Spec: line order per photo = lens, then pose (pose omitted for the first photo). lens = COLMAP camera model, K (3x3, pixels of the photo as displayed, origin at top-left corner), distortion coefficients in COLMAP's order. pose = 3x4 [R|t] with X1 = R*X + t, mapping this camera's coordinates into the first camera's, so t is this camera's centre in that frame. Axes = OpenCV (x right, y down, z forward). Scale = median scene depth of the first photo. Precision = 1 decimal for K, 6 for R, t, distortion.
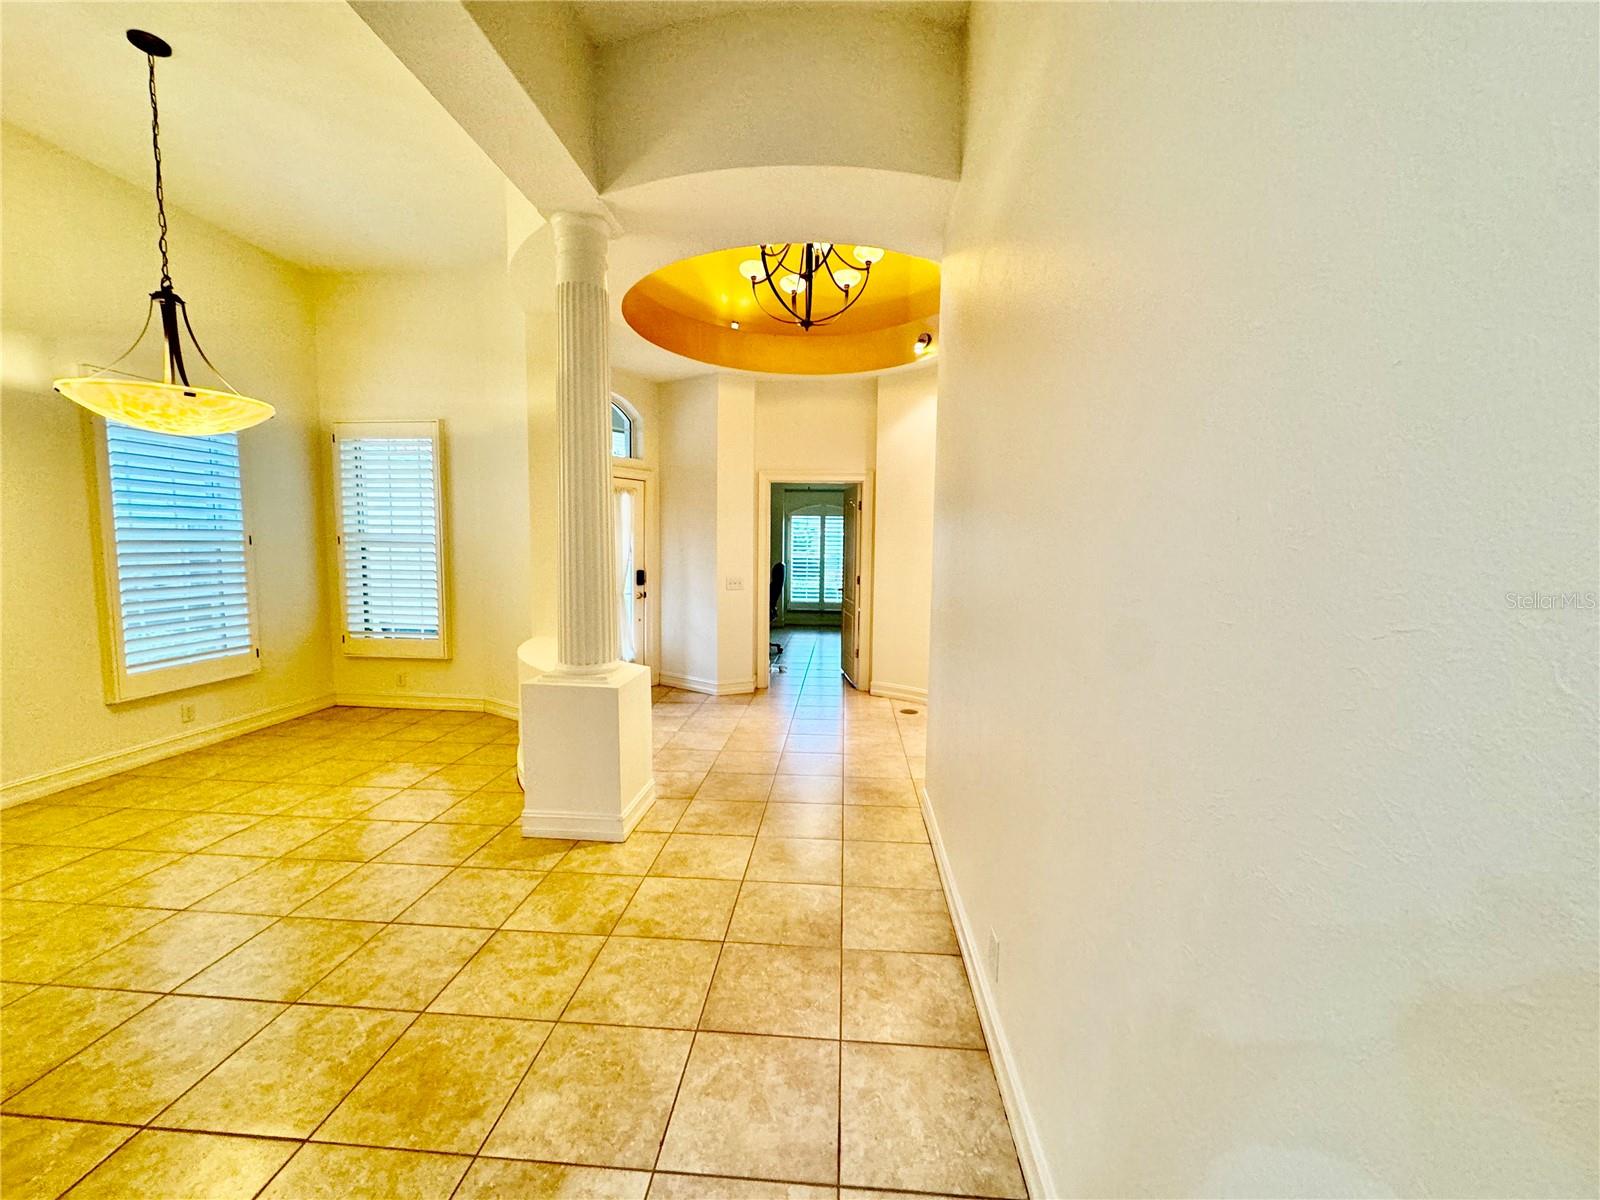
lens RADIAL K [[638.0, 0, 800.5], [0, 638.0, 597.0], [0, 0, 1]] dist [-0.003824, 0.000378]
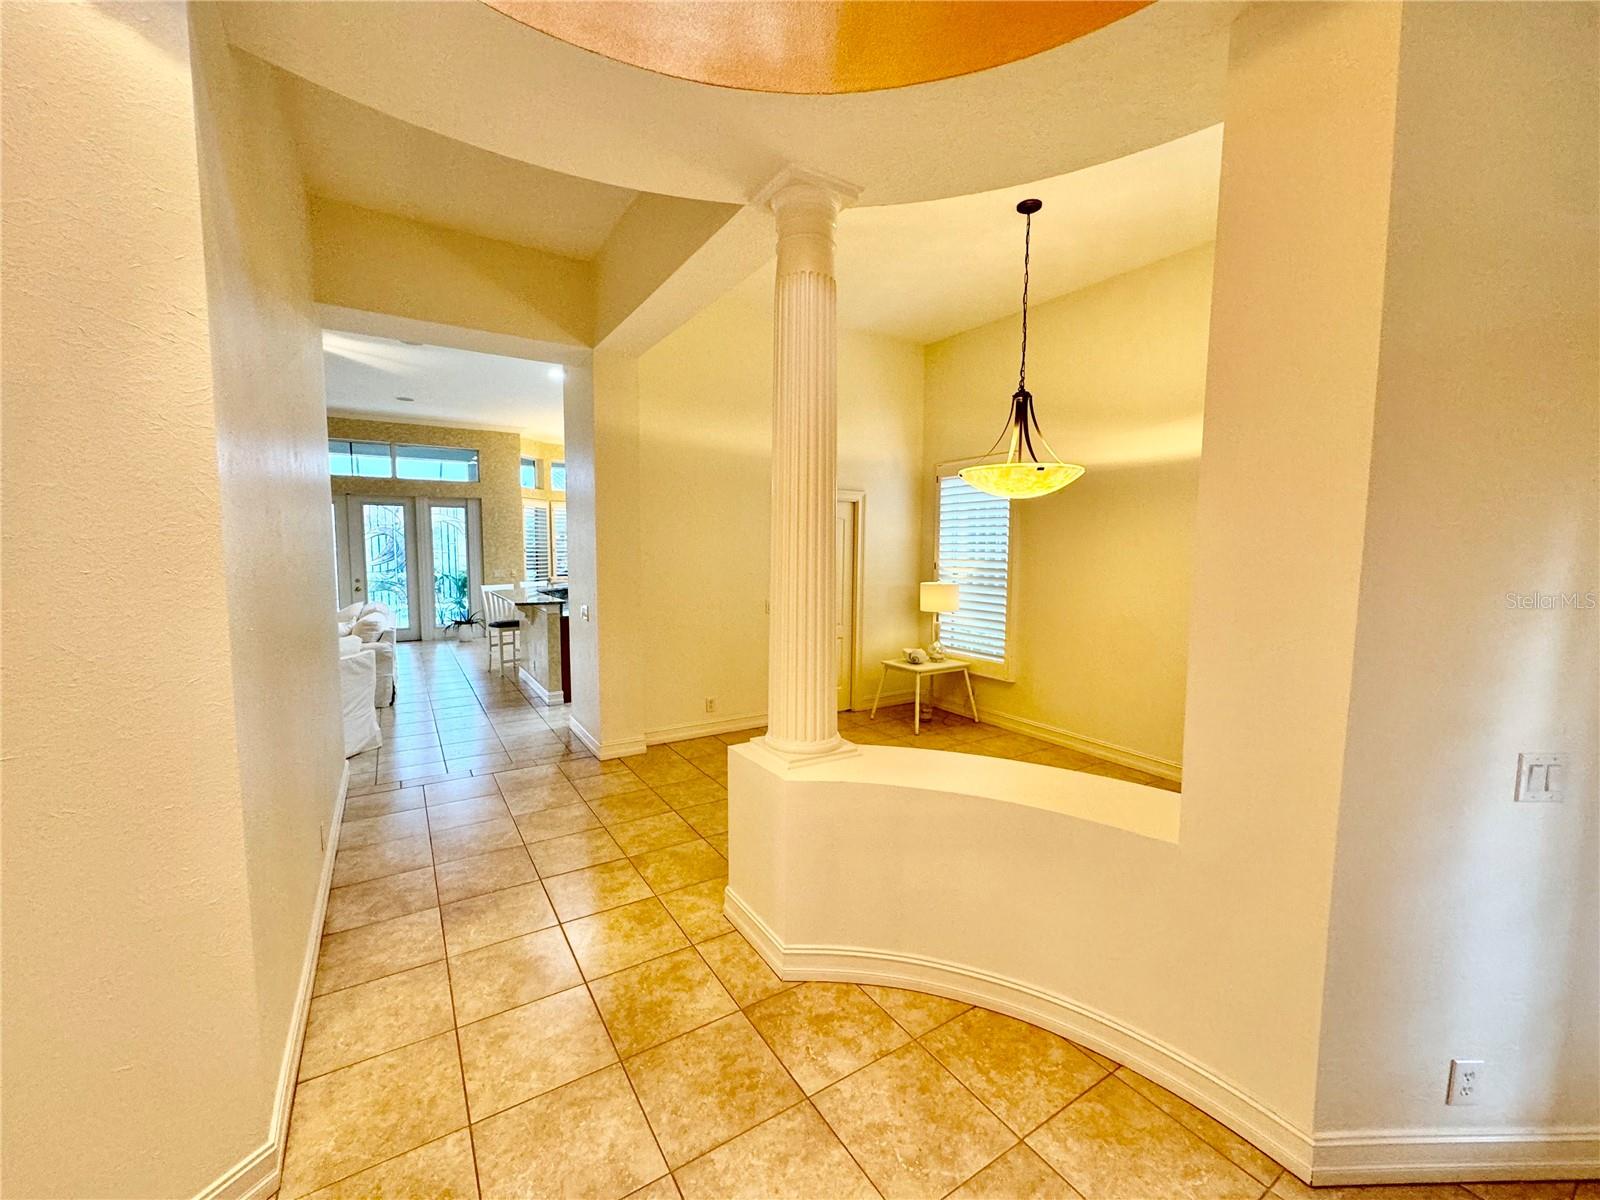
lens RADIAL K [[638.0, 0, 800.1], [0, 638.0, 600.2], [0, 0, 1]] dist [-0.003824, 0.000378]
pose [[-0.802228, 0.034831, -0.596001, 0.131615], [-0.064214, 0.987471, 0.144141, -0.158738], [0.593554, 0.153906, -0.789941, 1.380021]]
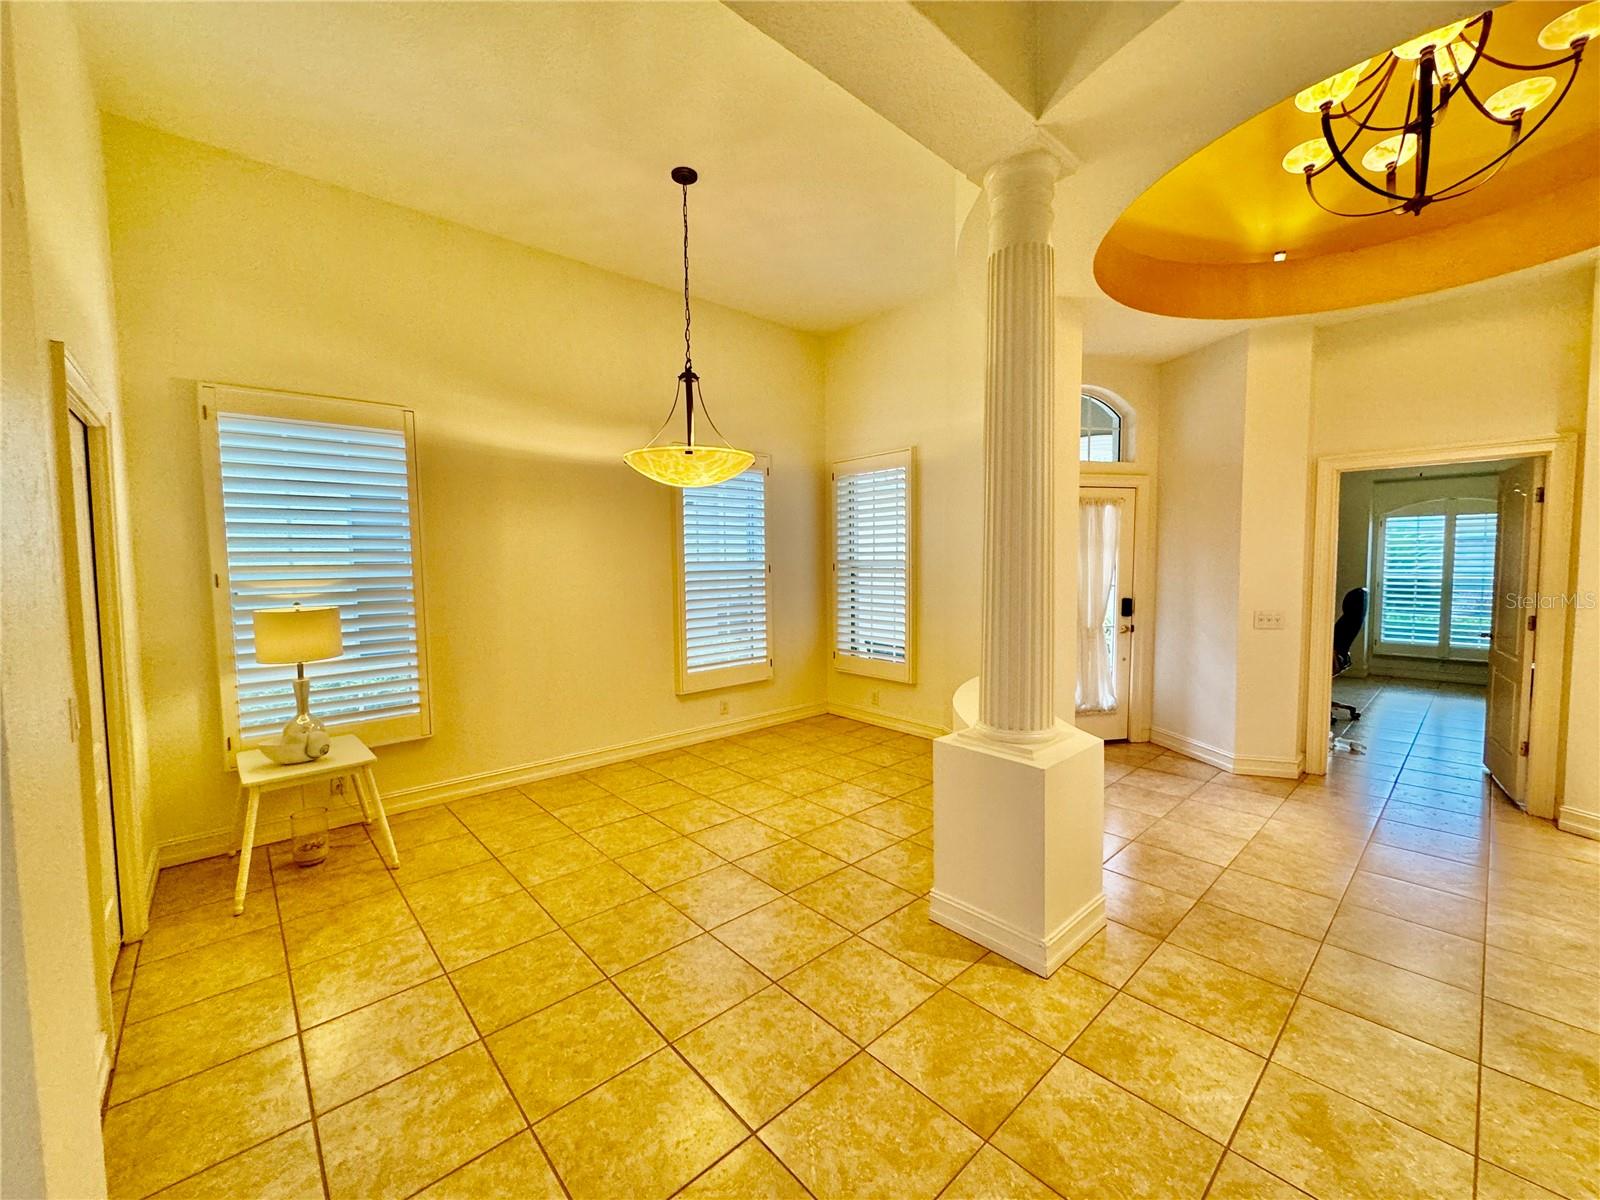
lens RADIAL K [[638.0, 0, 798.6], [0, 638.0, 598.7], [0, 0, 1]] dist [-0.003824, 0.000378]
pose [[0.722168, 0.022283, -0.691359, 0.012777], [-0.038121, 0.999244, -0.007613, -0.031172], [0.690666, 0.031853, 0.722472, 0.203782]]
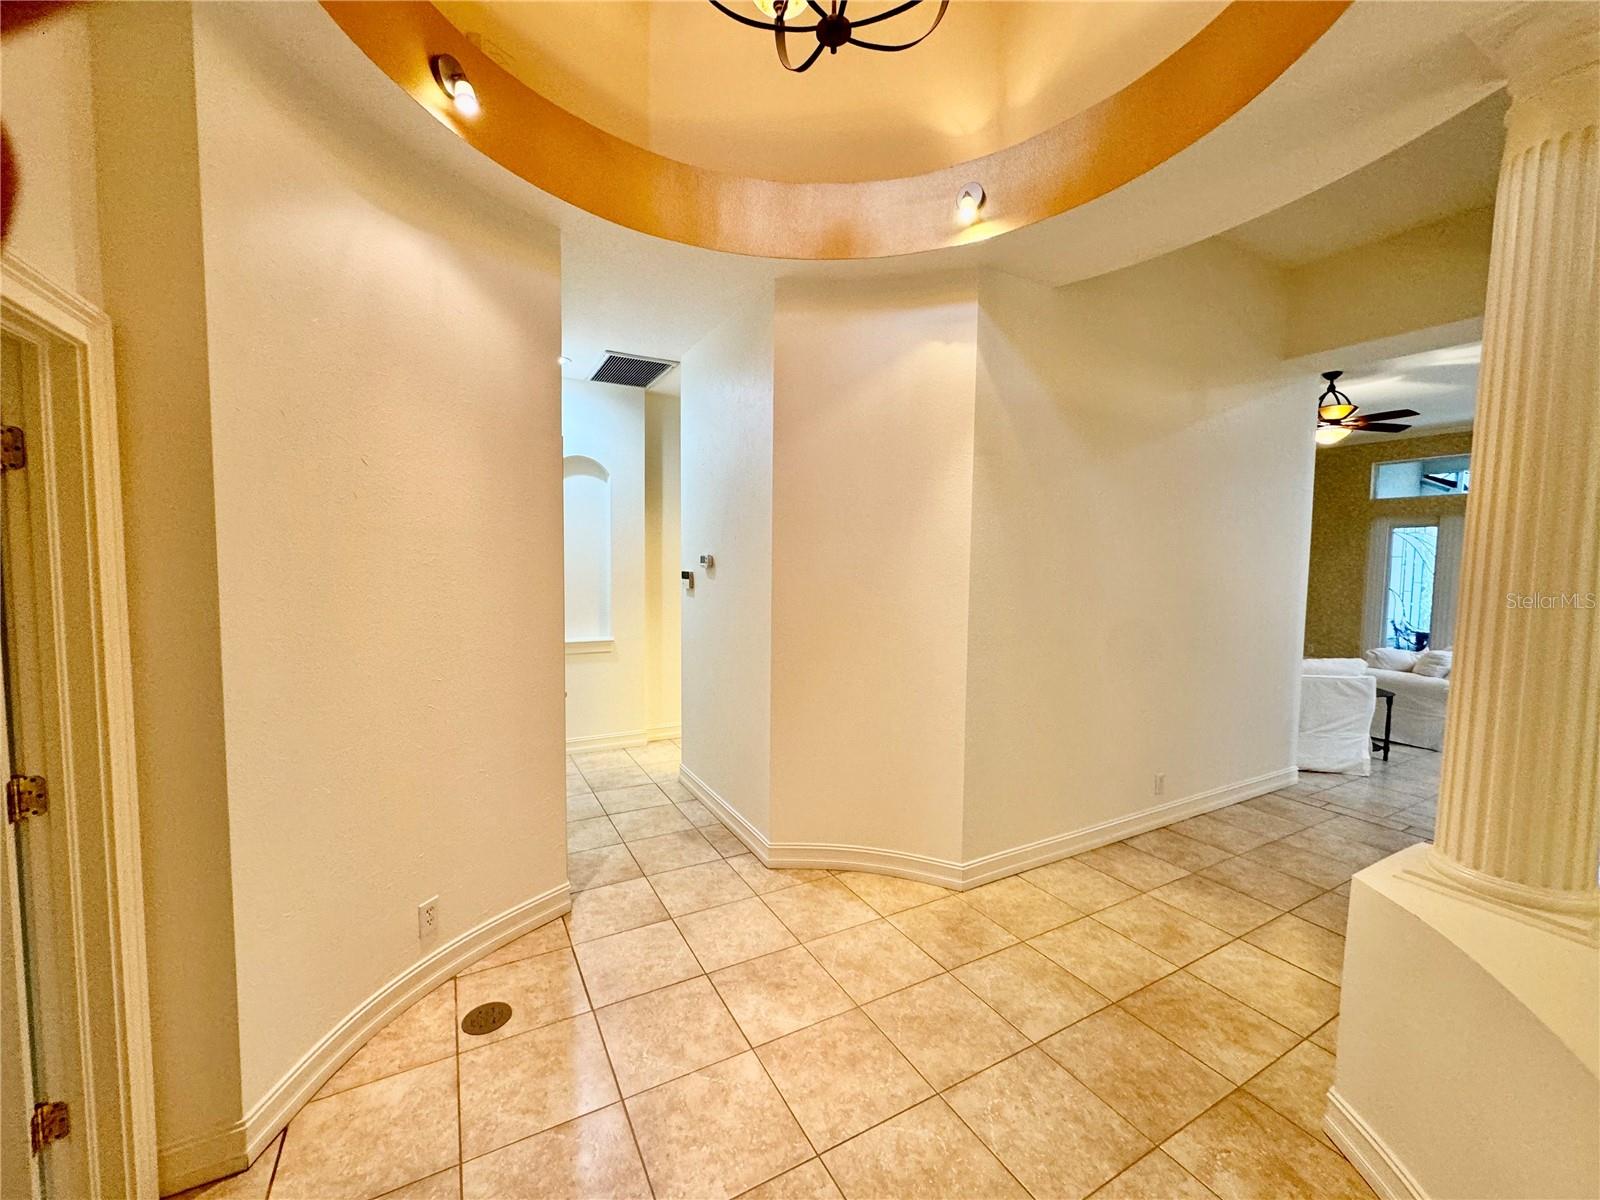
lens RADIAL K [[638.0, 0, 796.2], [0, 638.0, 597.5], [0, 0, 1]] dist [-0.003824, 0.000378]
pose [[-0.544371, -0.072277, 0.835725, -0.367854], [0.046991, 0.992089, 0.116409, -0.173875], [-0.837527, 0.102642, -0.536669, 1.484335]]
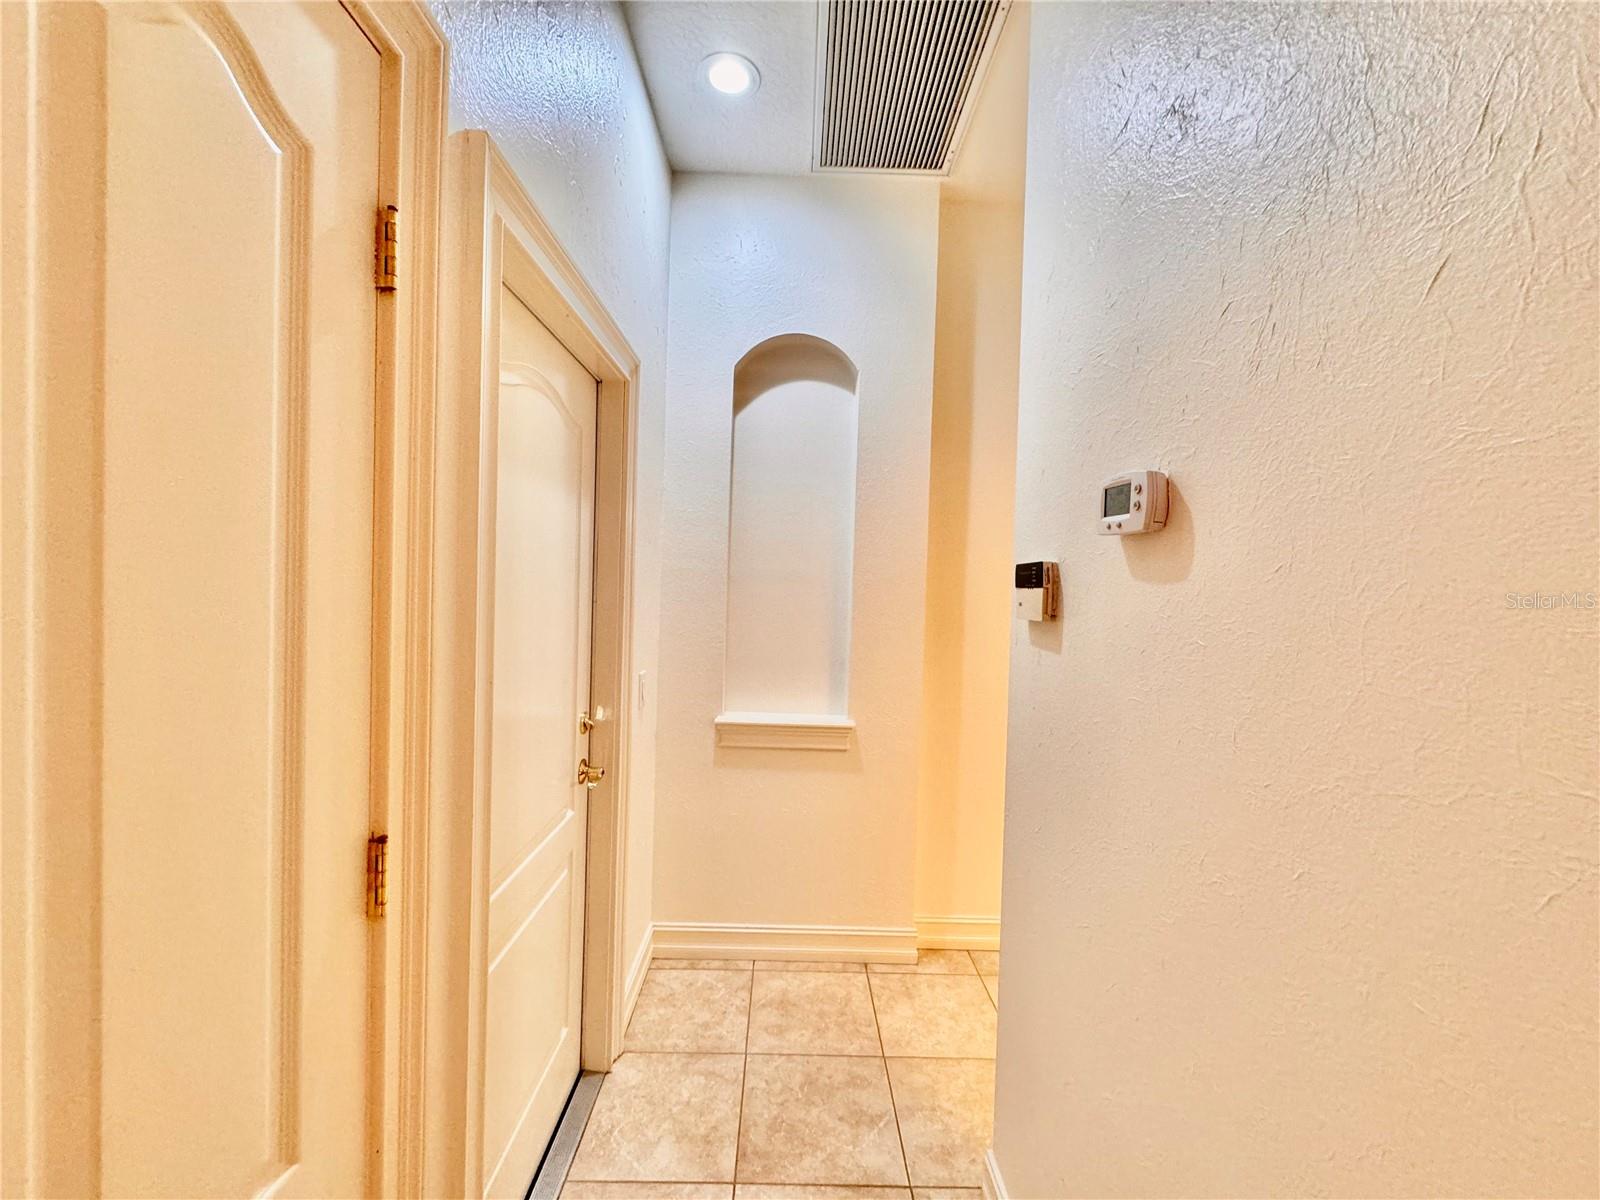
lens RADIAL K [[638.0, 0, 786.4], [0, 638.0, 600.3], [0, 0, 1]] dist [-0.003824, 0.000378]
pose [[-0.070593, -0.037690, 0.996793, 0.356196], [0.050735, 0.997857, 0.041323, -0.098842], [-0.996214, 0.053490, -0.068529, 1.190757]]
